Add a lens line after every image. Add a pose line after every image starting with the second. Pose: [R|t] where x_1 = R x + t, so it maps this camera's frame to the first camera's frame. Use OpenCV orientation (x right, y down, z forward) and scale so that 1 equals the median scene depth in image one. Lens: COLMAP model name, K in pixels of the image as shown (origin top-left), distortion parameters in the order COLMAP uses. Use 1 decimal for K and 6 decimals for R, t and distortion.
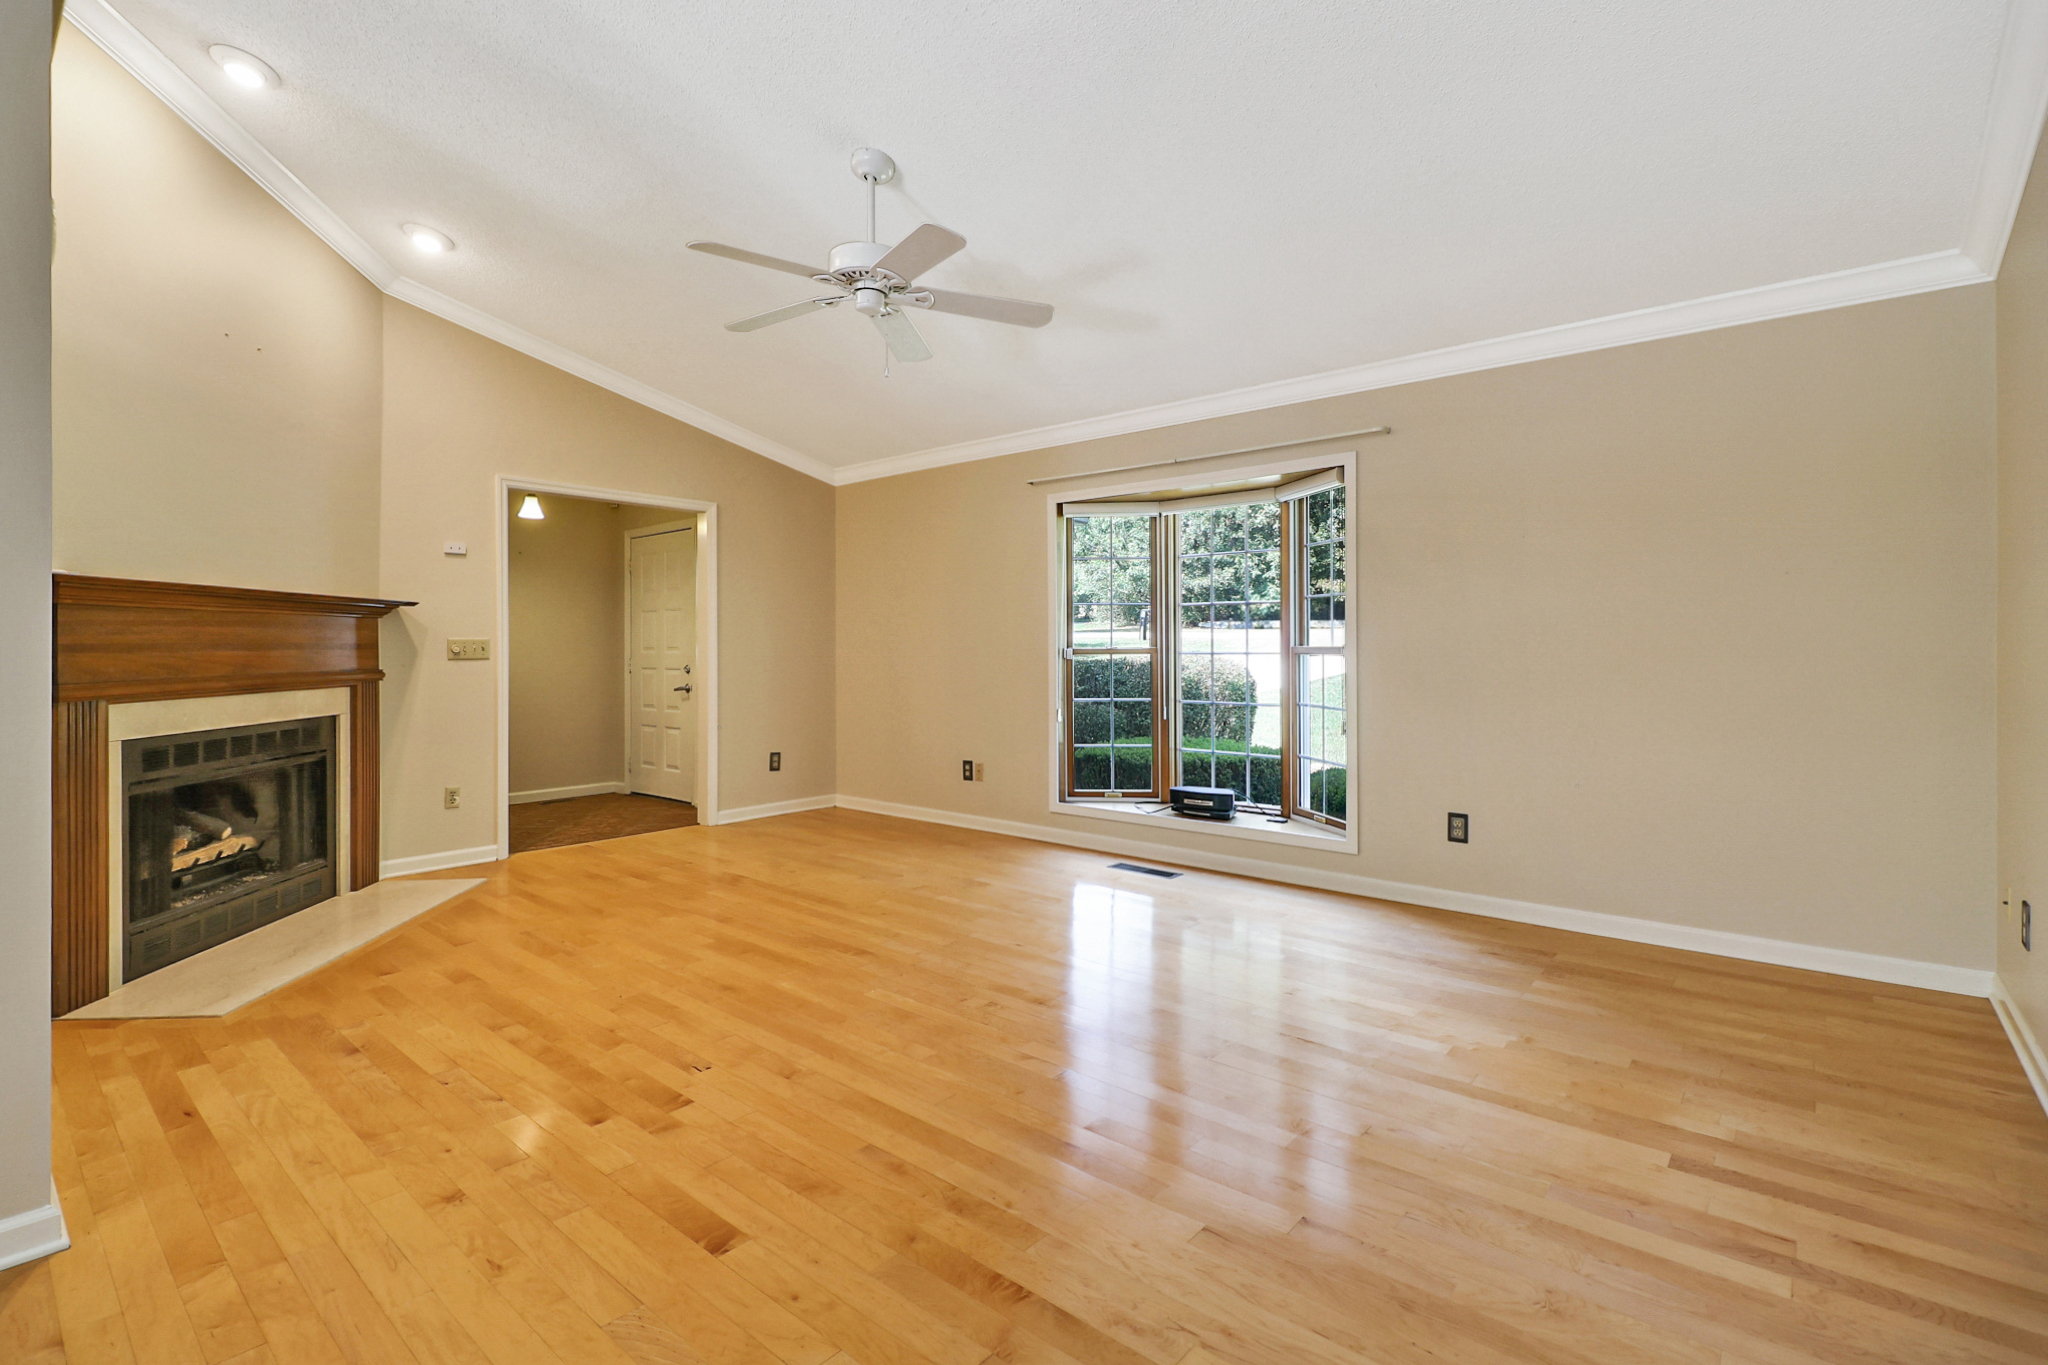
lens RADIAL K [[938.7, 0, 1027.4], [0, 938.7, 661.4], [0, 0, 1]] dist [-0.003785, -0.009864]
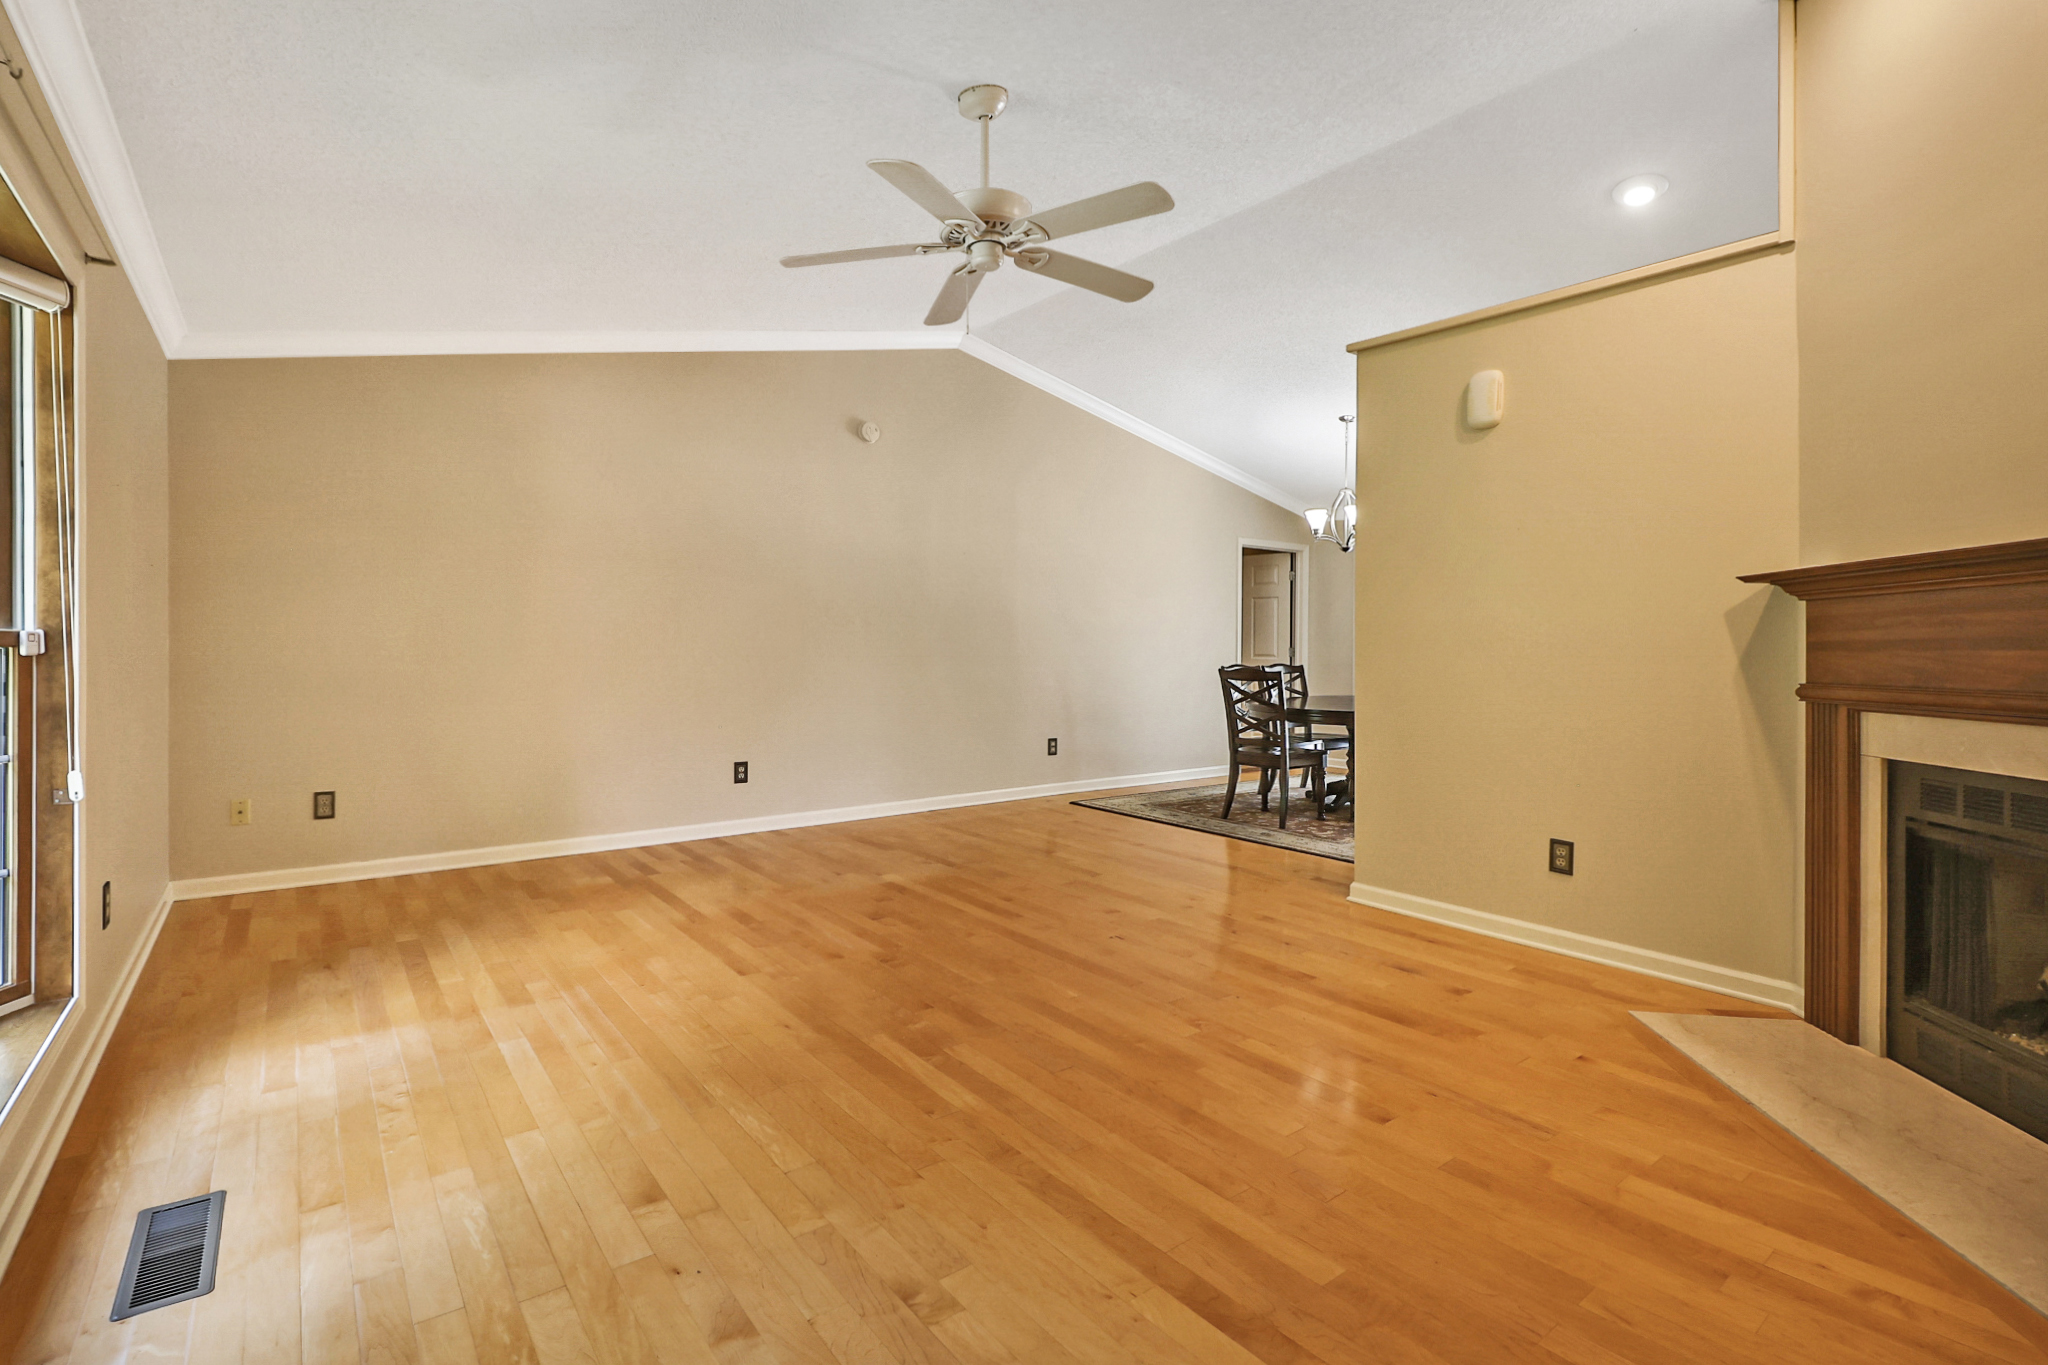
lens RADIAL K [[938.7, 0, 1015.7], [0, 938.7, 660.8], [0, 0, 1]] dist [-0.003785, -0.009864]
pose [[-0.976211, -0.005649, 0.216747, -0.383145], [0.000309, 0.999623, 0.027445, -0.022199], [-0.216821, 0.026859, -0.975842, 1.858065]]
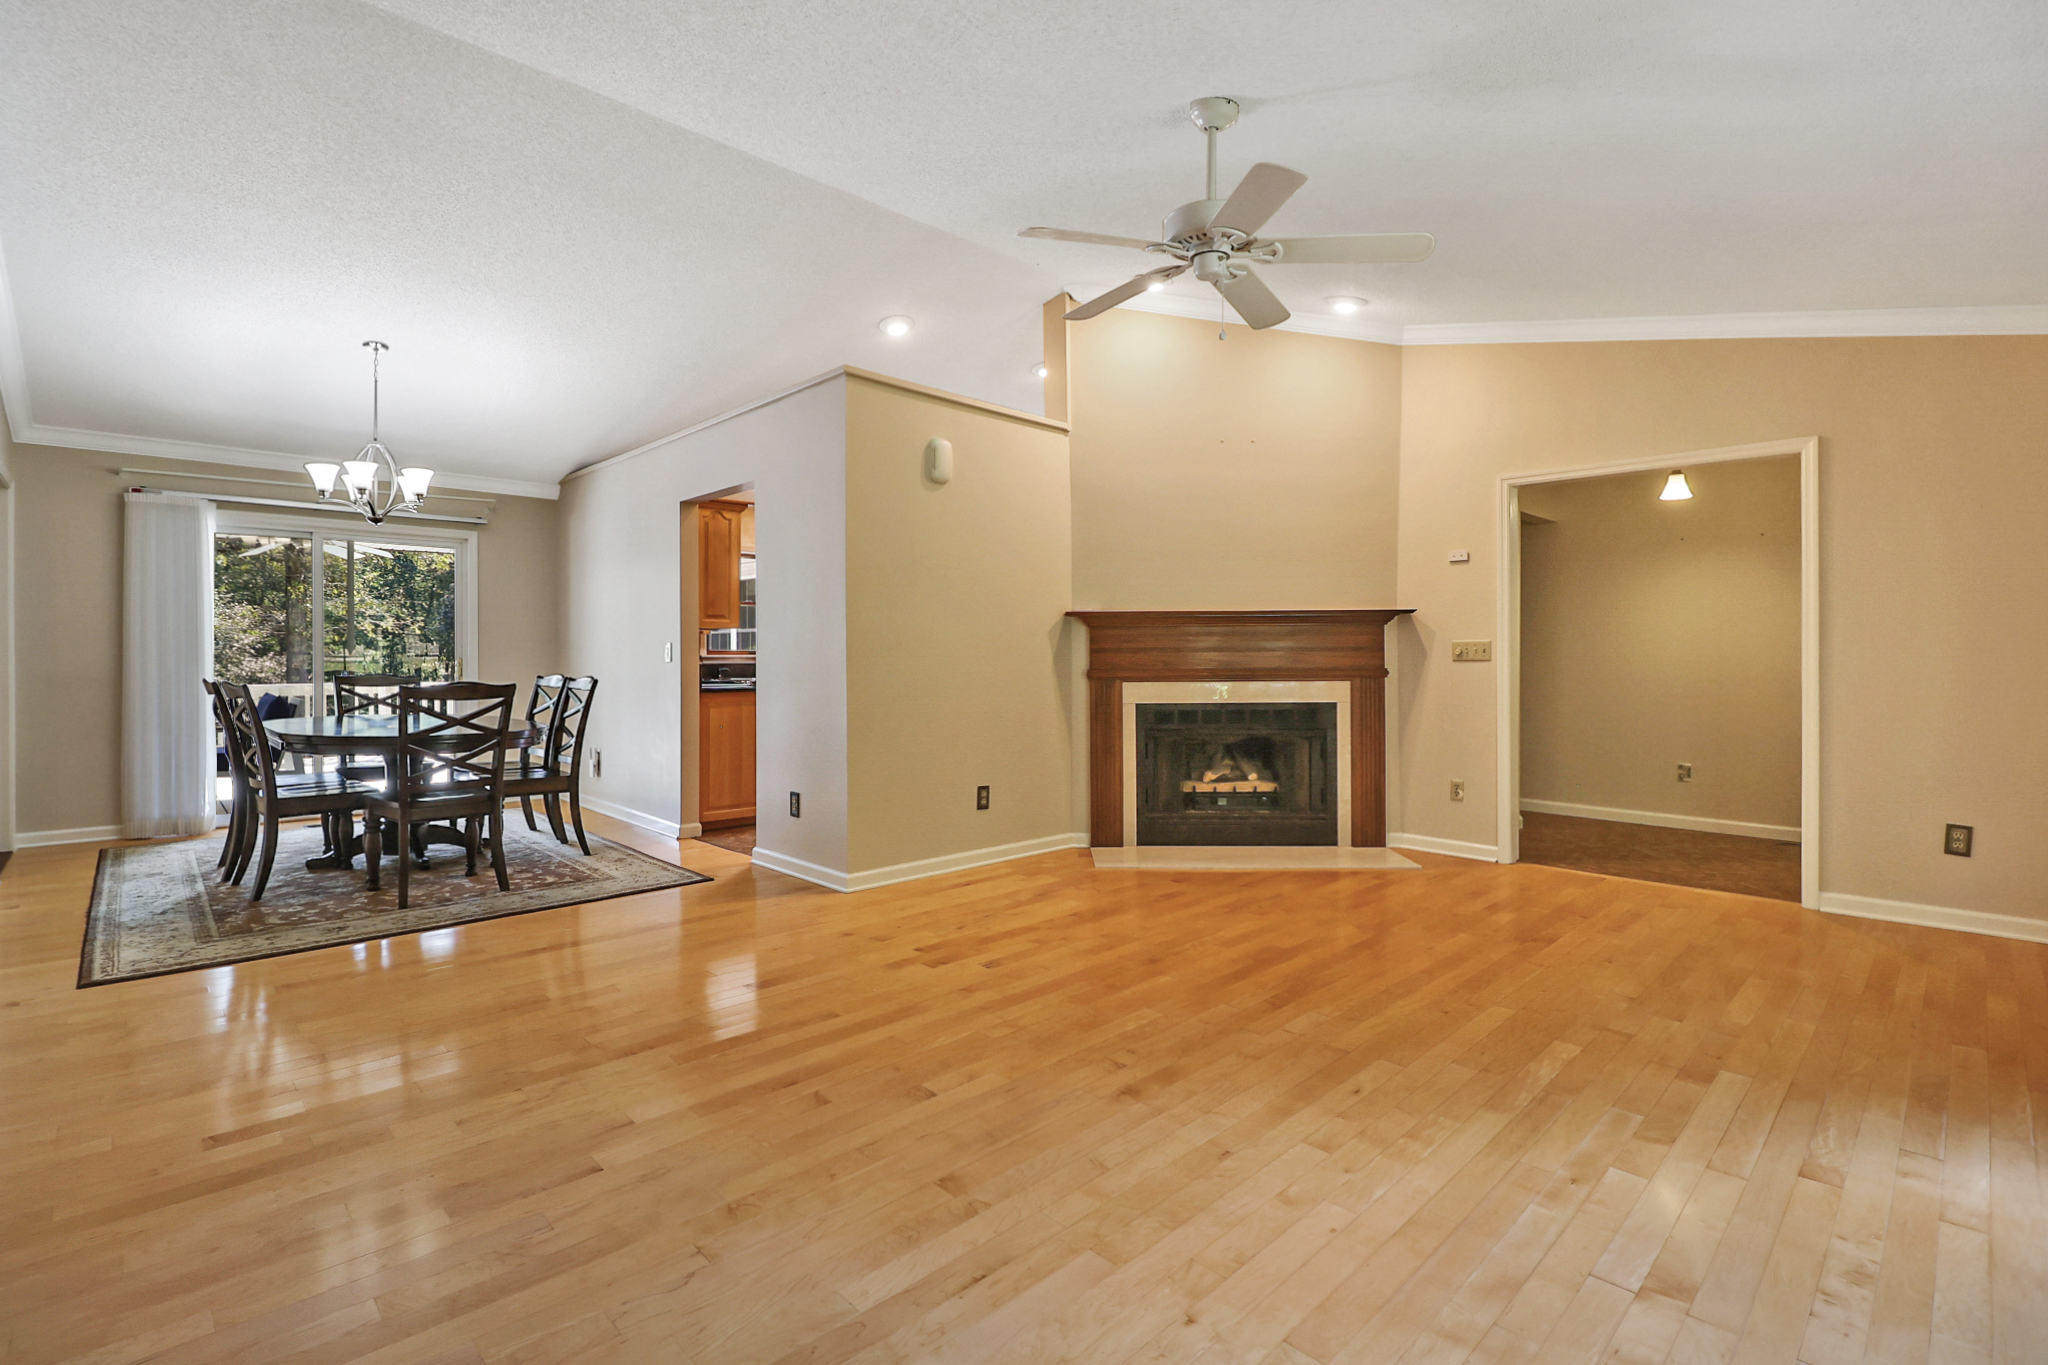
lens RADIAL K [[938.7, 0, 997.7], [0, 938.7, 672.8], [0, 0, 1]] dist [-0.003785, -0.009864]
pose [[-0.117036, 0.024035, -0.992837, 0.746044], [-0.012546, 0.999592, 0.025677, -0.013494], [0.993048, 0.015461, -0.116687, 0.896700]]
